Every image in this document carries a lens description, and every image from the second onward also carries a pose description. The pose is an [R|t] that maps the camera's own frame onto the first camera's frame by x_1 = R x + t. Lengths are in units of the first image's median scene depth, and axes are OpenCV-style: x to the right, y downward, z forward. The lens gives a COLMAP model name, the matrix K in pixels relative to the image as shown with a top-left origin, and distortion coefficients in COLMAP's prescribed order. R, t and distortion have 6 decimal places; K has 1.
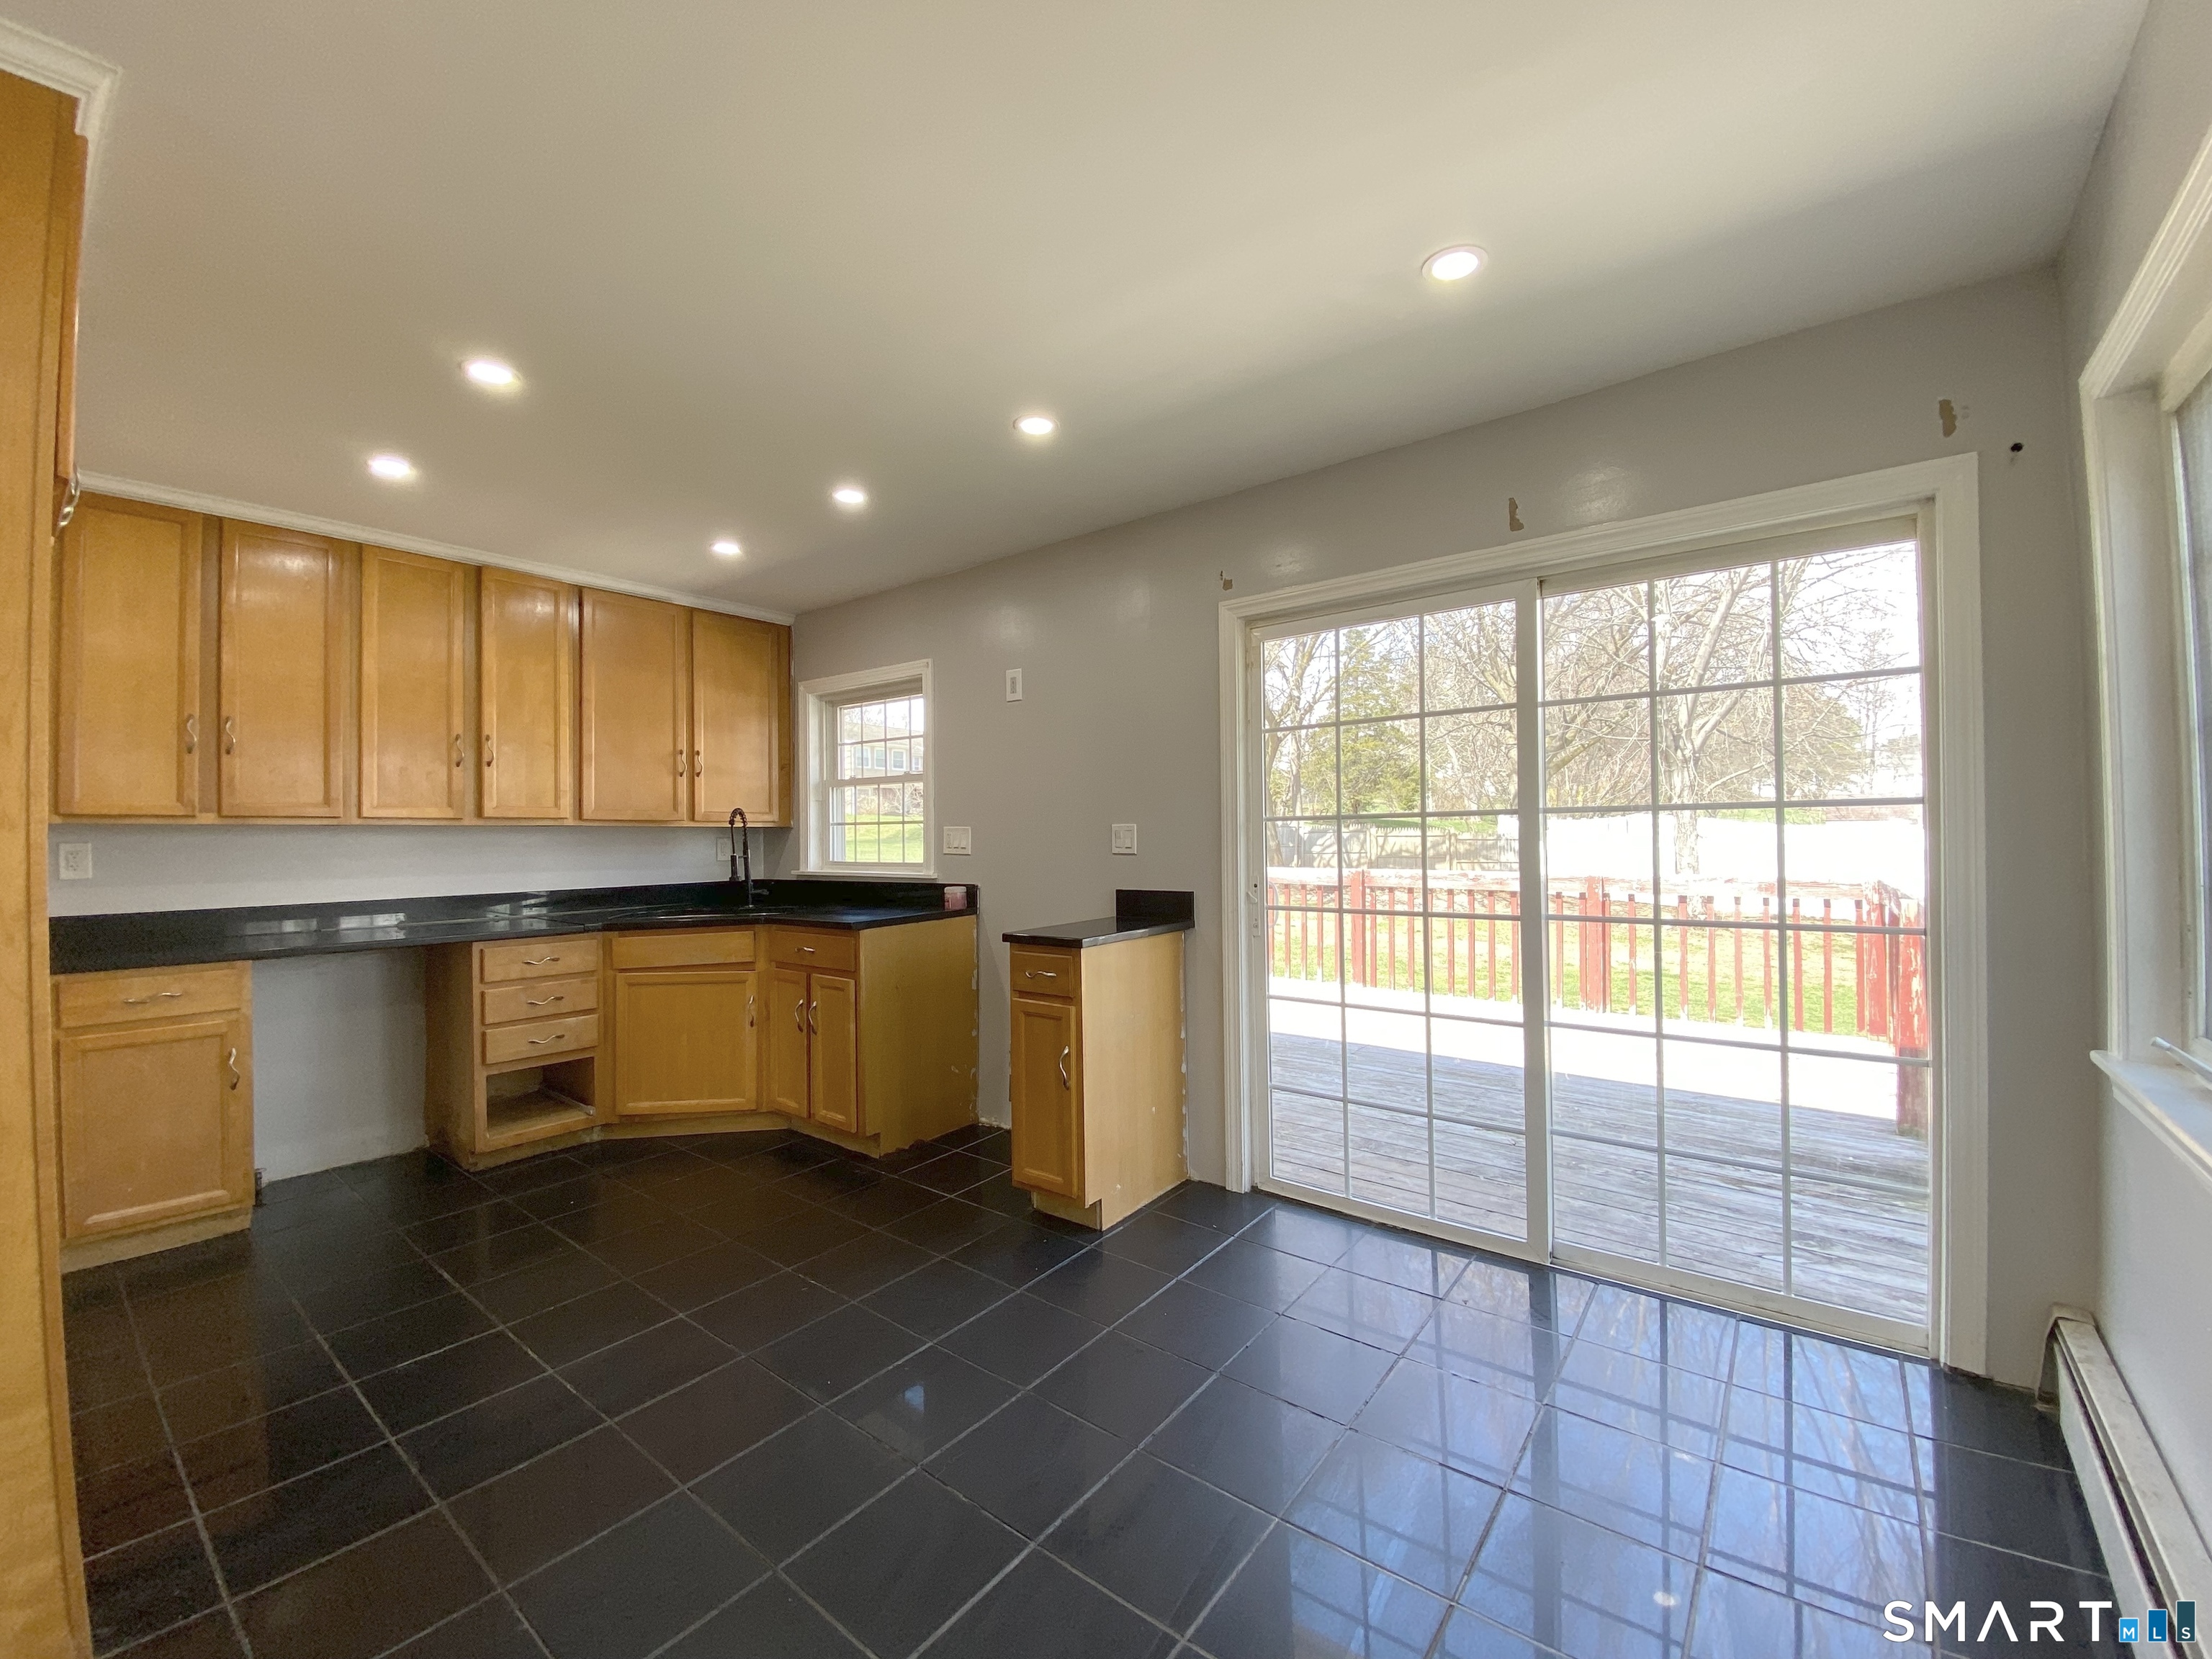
lens RADIAL K [[901.5, 0, 1099.7], [0, 901.5, 826.6], [0, 0, 1]] dist [-0.006817, -0.007084]
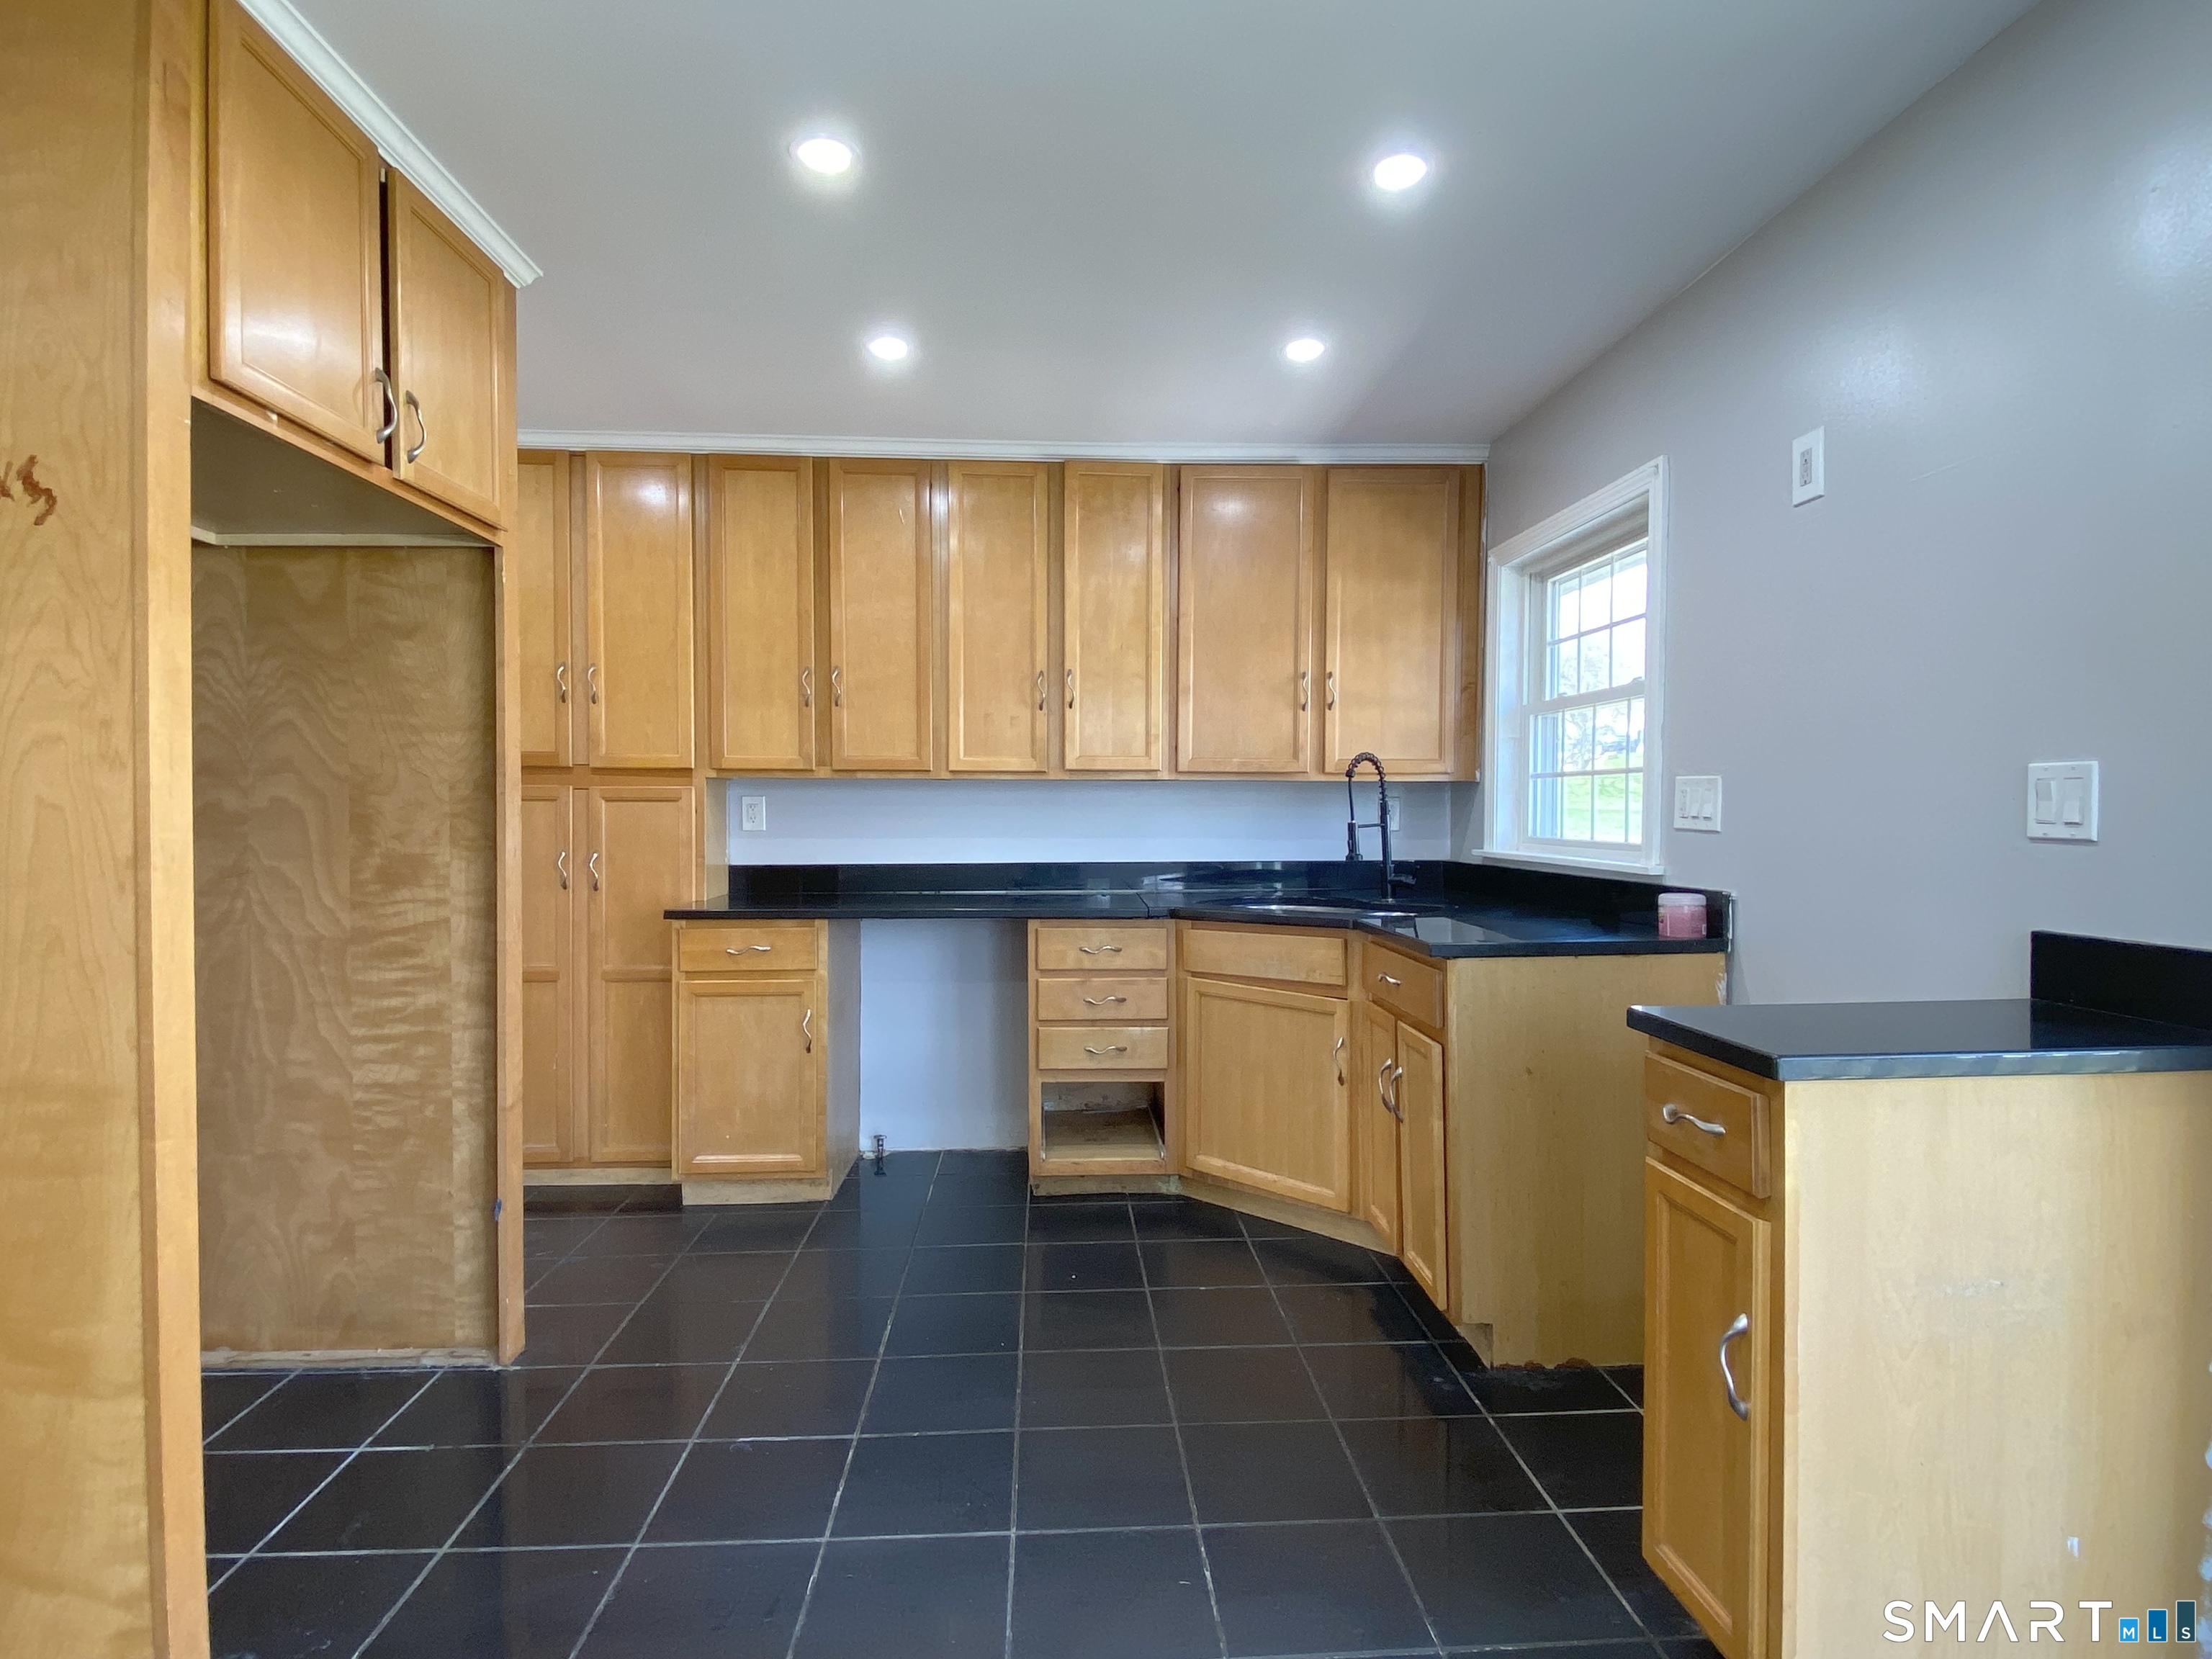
lens RADIAL K [[1124.2, 0, 1109.7], [0, 1124.2, 828.0], [0, 0, 1]] dist [0.035321, -0.010691]
pose [[0.653892, 0.026294, -0.756131, 0.128541], [-0.001220, 0.999431, 0.033700, 0.008788], [0.756587, -0.021114, 0.653552, 0.369050]]
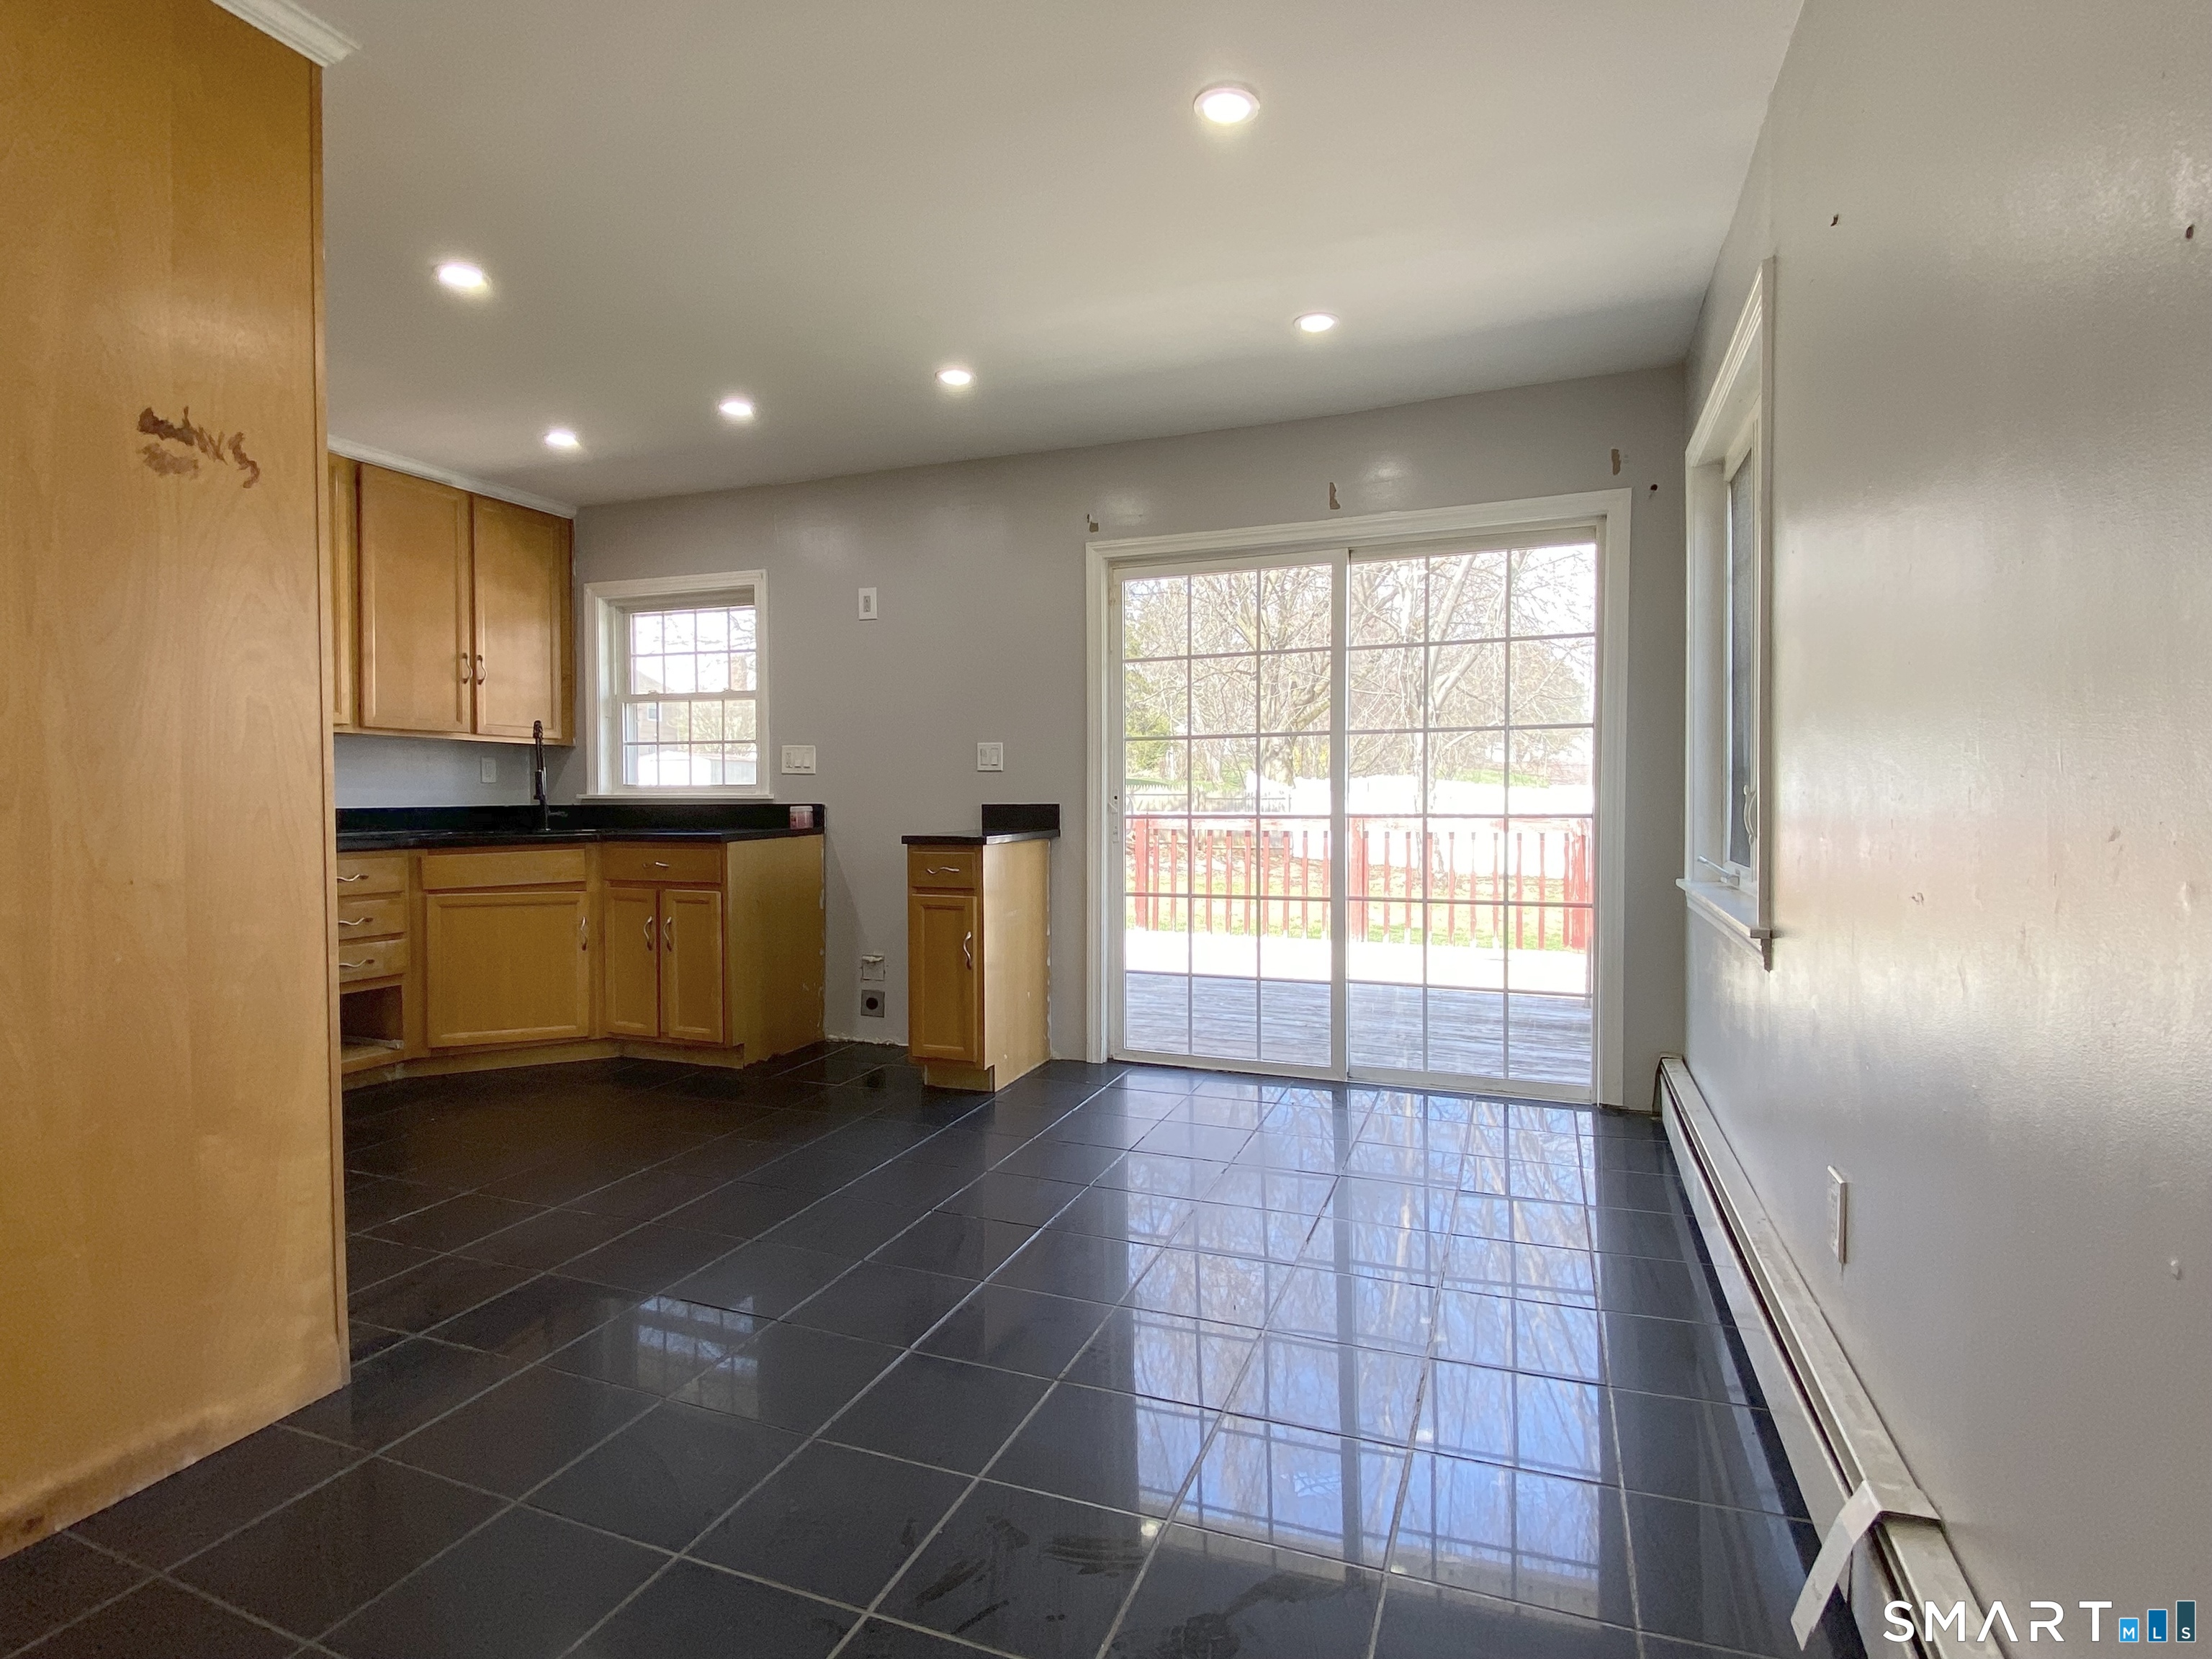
lens RADIAL K [[1124.2, 0, 1104.0], [0, 1124.2, 829.4], [0, 0, 1]] dist [0.035321, -0.010691]
pose [[0.954045, 0.000136, 0.299663, -0.239675], [-0.010668, 0.999381, 0.033511, 0.053608], [-0.299473, -0.035168, 0.953456, -0.322487]]
